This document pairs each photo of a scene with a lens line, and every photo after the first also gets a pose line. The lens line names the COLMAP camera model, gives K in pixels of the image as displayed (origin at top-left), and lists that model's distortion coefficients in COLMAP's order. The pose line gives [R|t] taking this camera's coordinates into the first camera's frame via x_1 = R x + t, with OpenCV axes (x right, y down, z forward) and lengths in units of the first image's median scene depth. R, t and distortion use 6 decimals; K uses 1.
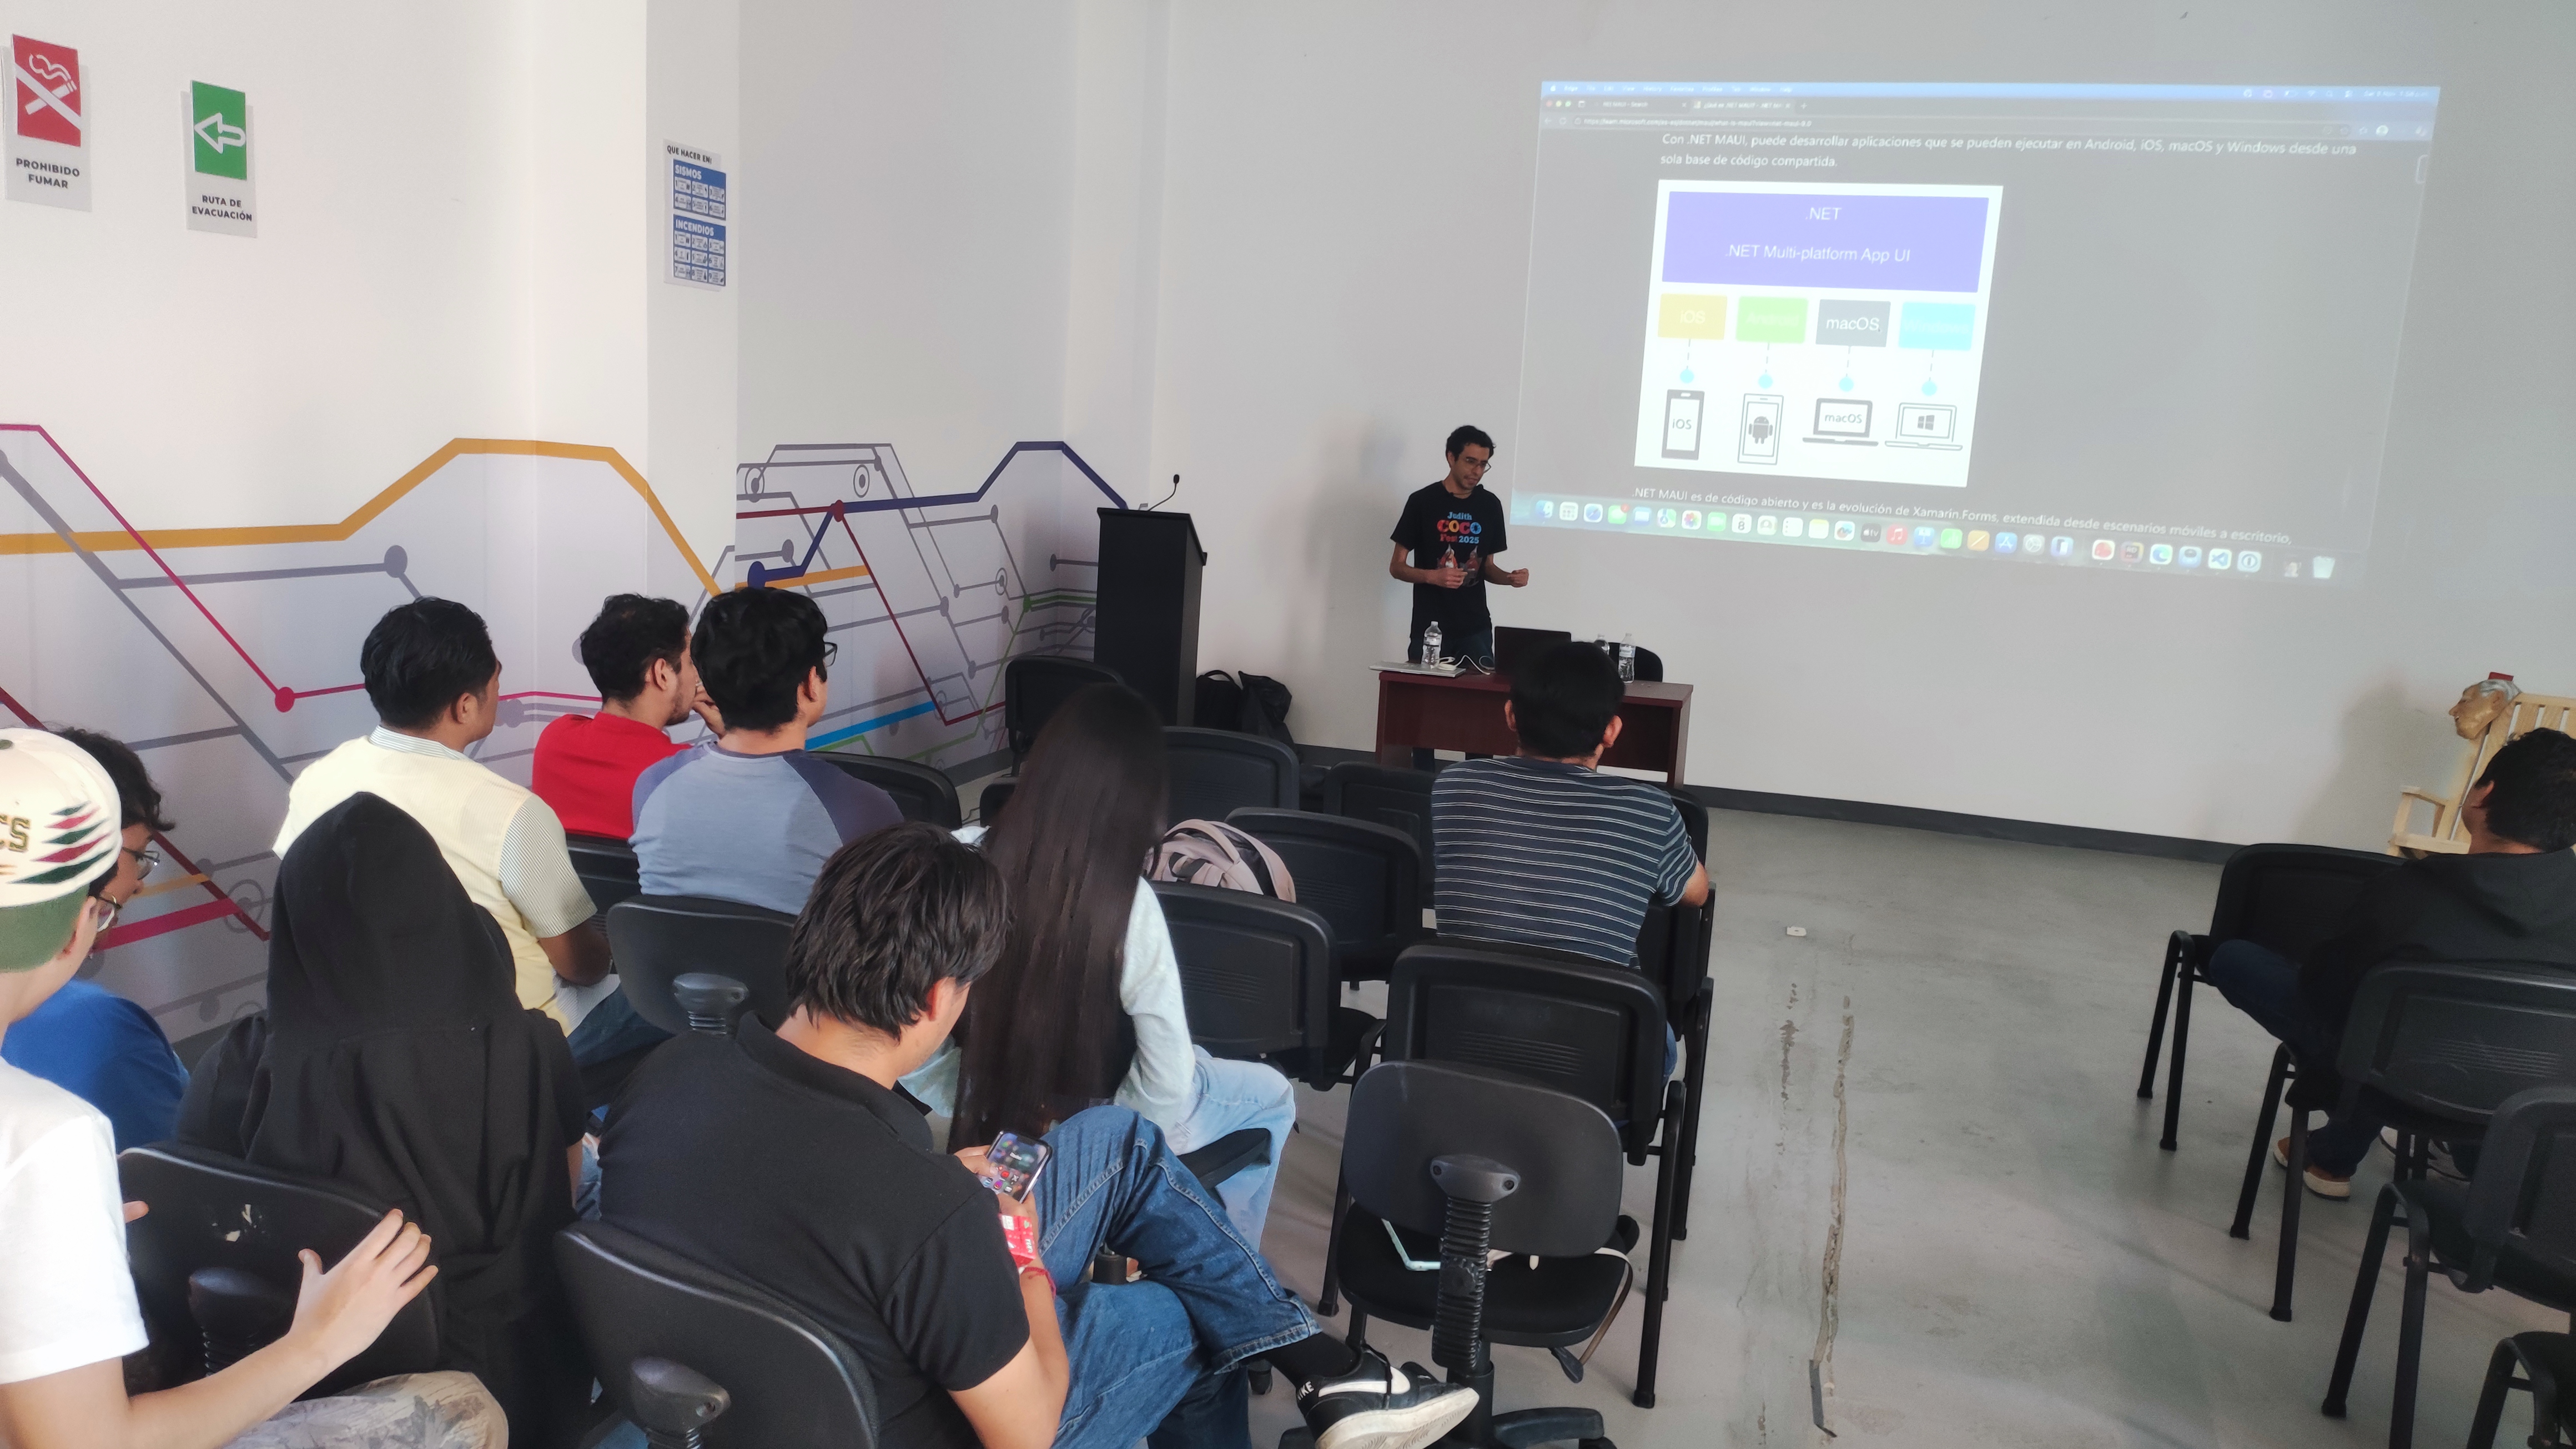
lens RADIAL K [[1911.6, 0, 1267.4], [0, 1911.6, 713.3], [0, 0, 1]] dist [0.062980, -0.054474]
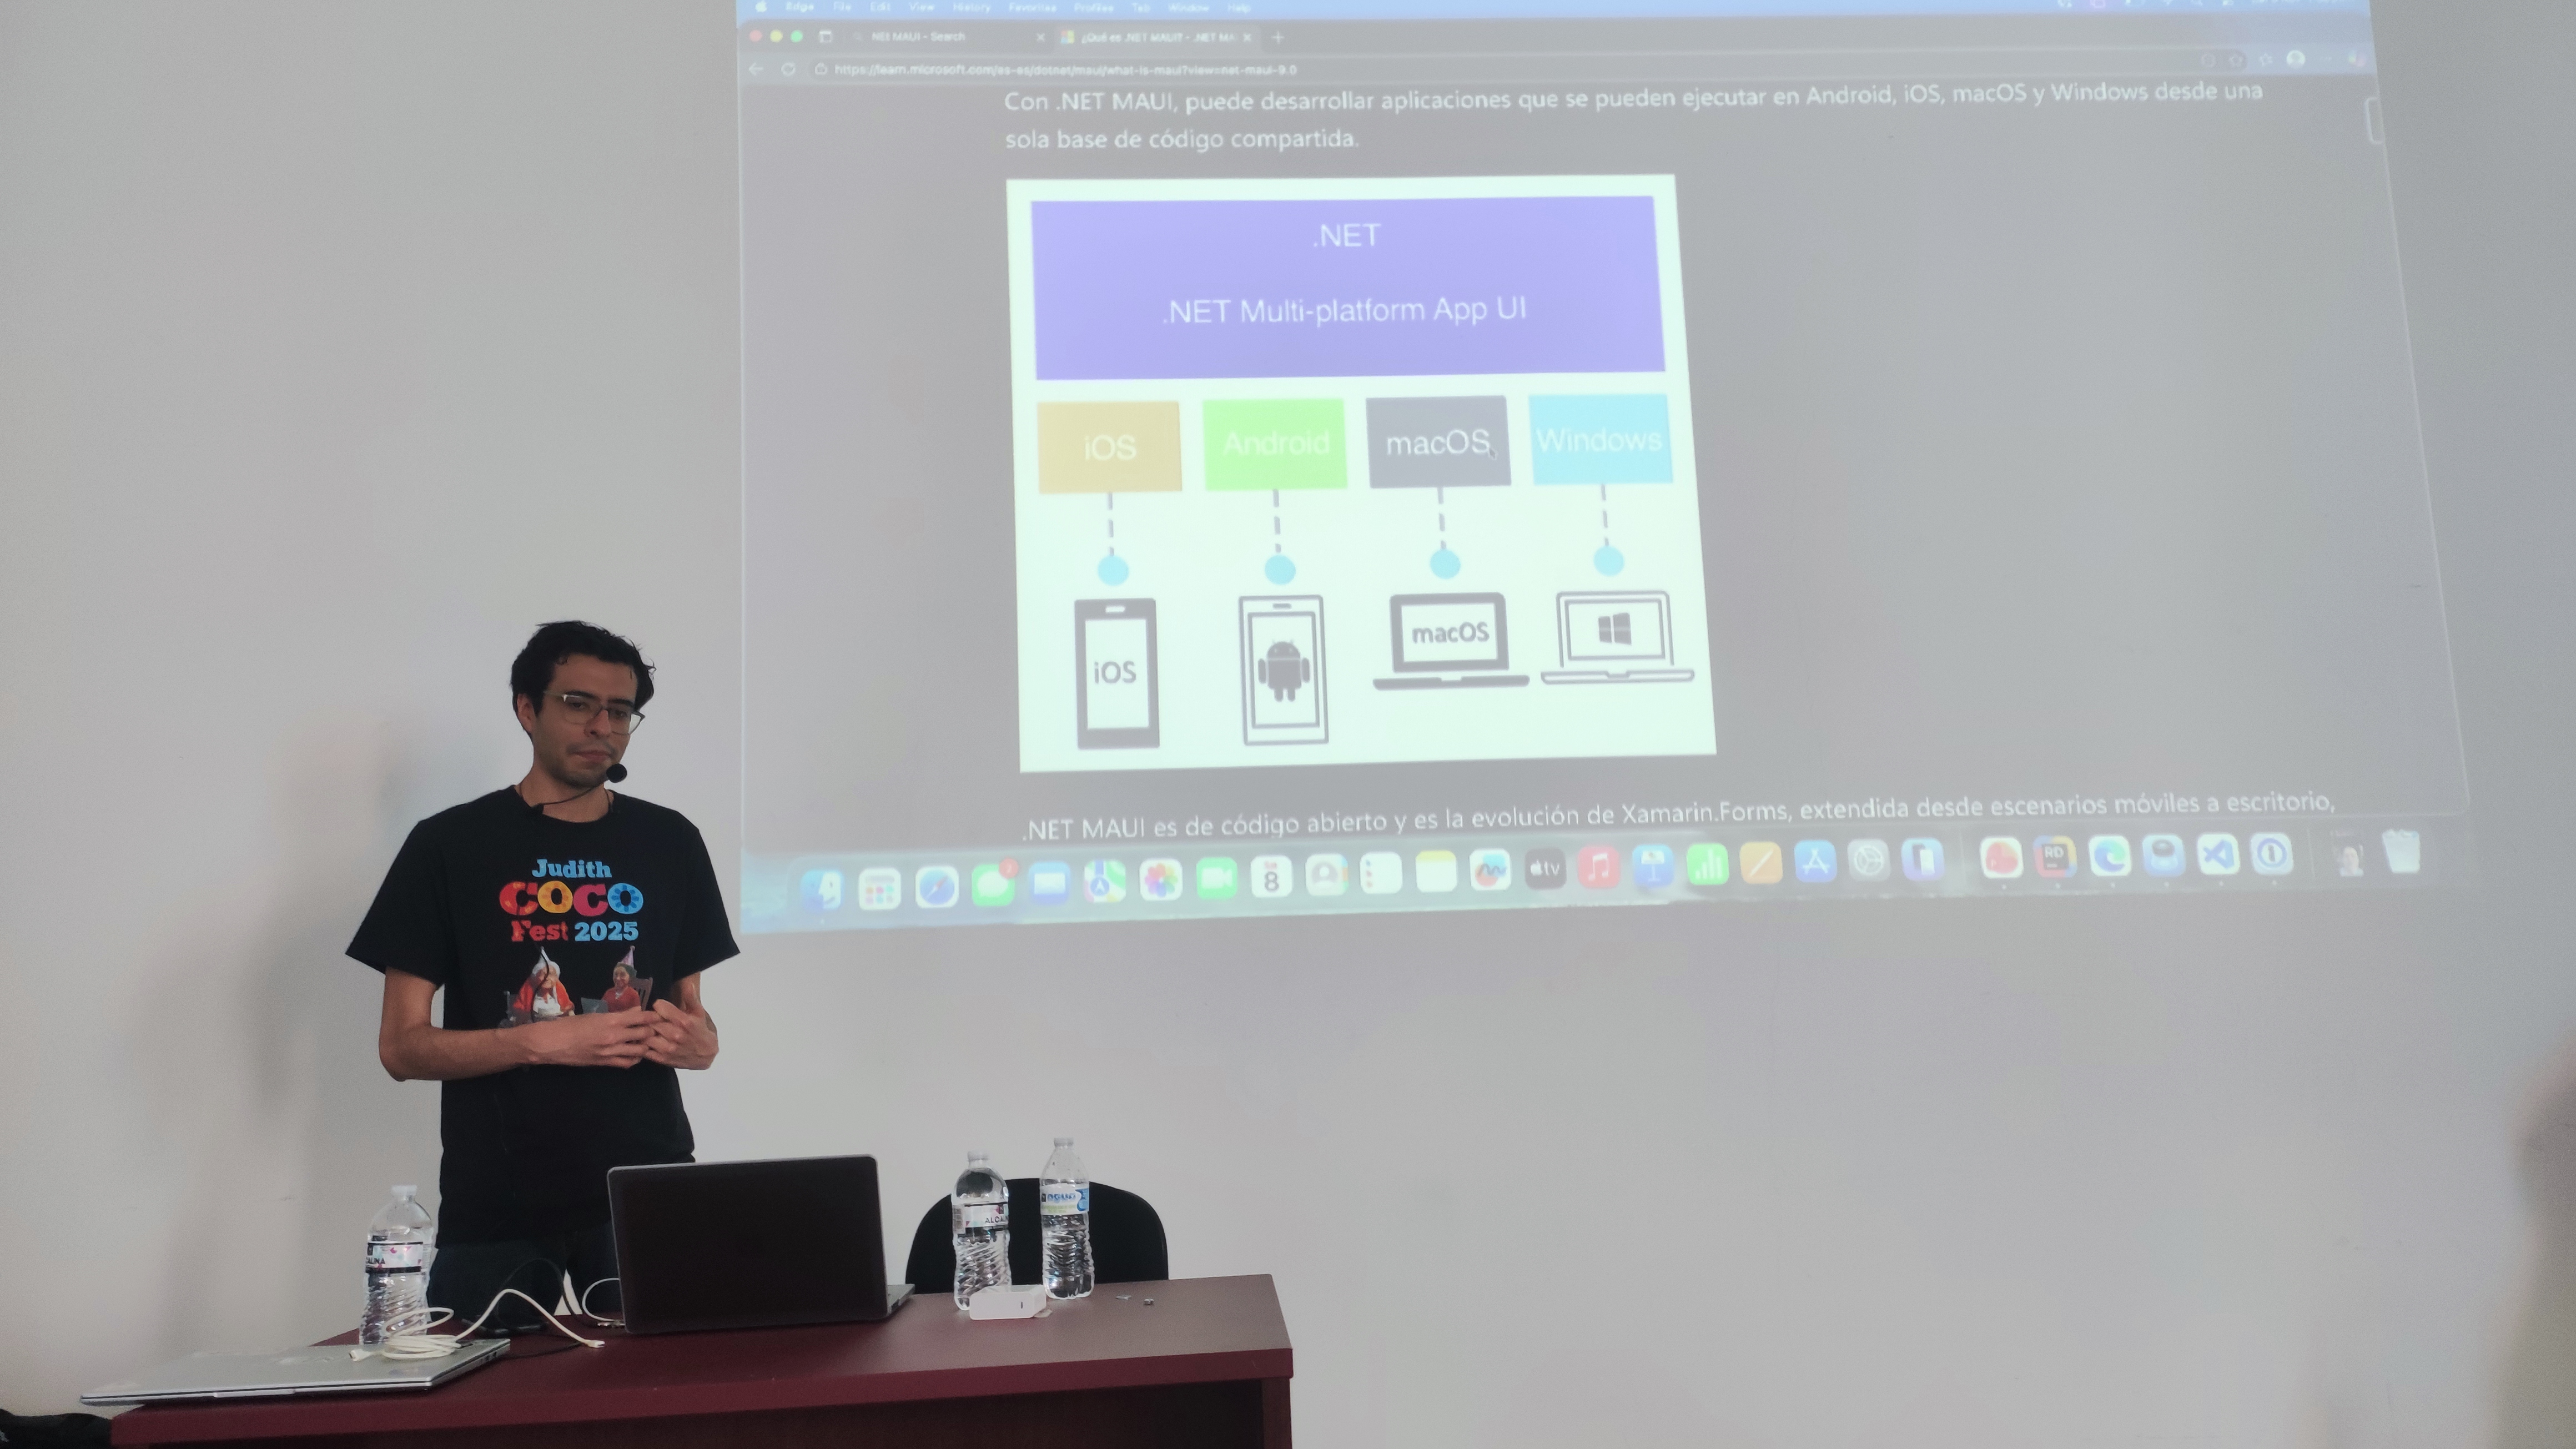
lens RADIAL K [[1911.6, 0, 1267.4], [0, 1911.6, 713.3], [0, 0, 1]] dist [0.062980, -0.054474]
pose [[0.930754, -0.037285, 0.363740, 0.088581], [0.143281, 0.952420, -0.269009, -0.015974], [-0.336403, 0.302498, 0.891811, 0.611843]]
